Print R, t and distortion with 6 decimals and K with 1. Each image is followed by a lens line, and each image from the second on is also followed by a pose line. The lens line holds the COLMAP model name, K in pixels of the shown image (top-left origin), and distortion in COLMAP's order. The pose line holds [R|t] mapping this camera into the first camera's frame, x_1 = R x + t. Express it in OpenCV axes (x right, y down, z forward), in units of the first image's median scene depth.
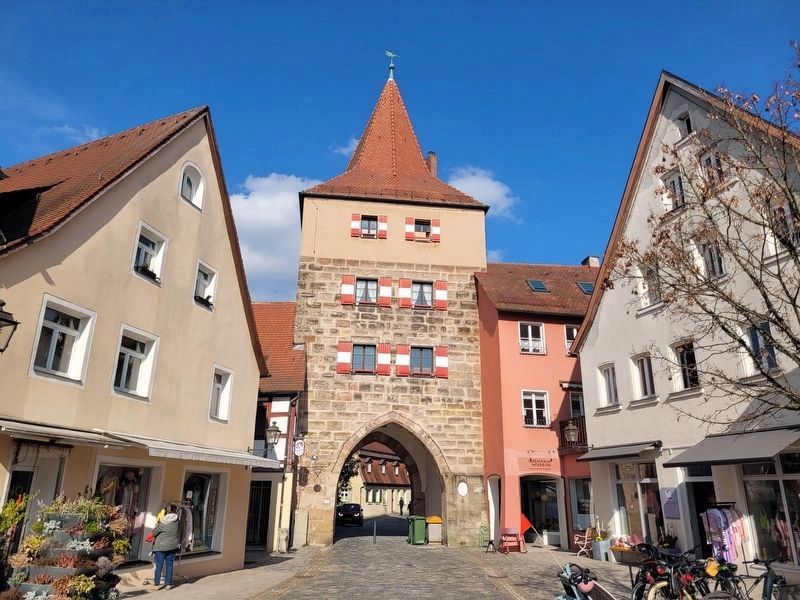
lens RADIAL K [[585.2, 0, 401.5], [0, 585.2, 295.9], [0, 0, 1]] dist [0.023945, -0.002832]
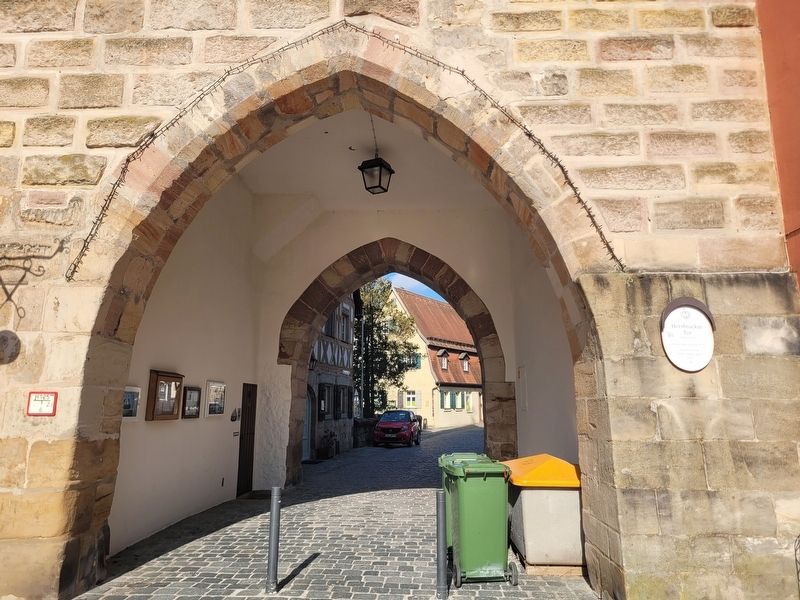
lens RADIAL K [[585.2, 0, 397.3], [0, 585.2, 303.0], [0, 0, 1]] dist [0.023945, -0.002832]
pose [[0.984176, -0.041682, -0.172222, 0.039752], [0.068397, 0.985976, 0.152230, 0.268636], [0.163462, -0.161600, 0.973224, 0.758164]]
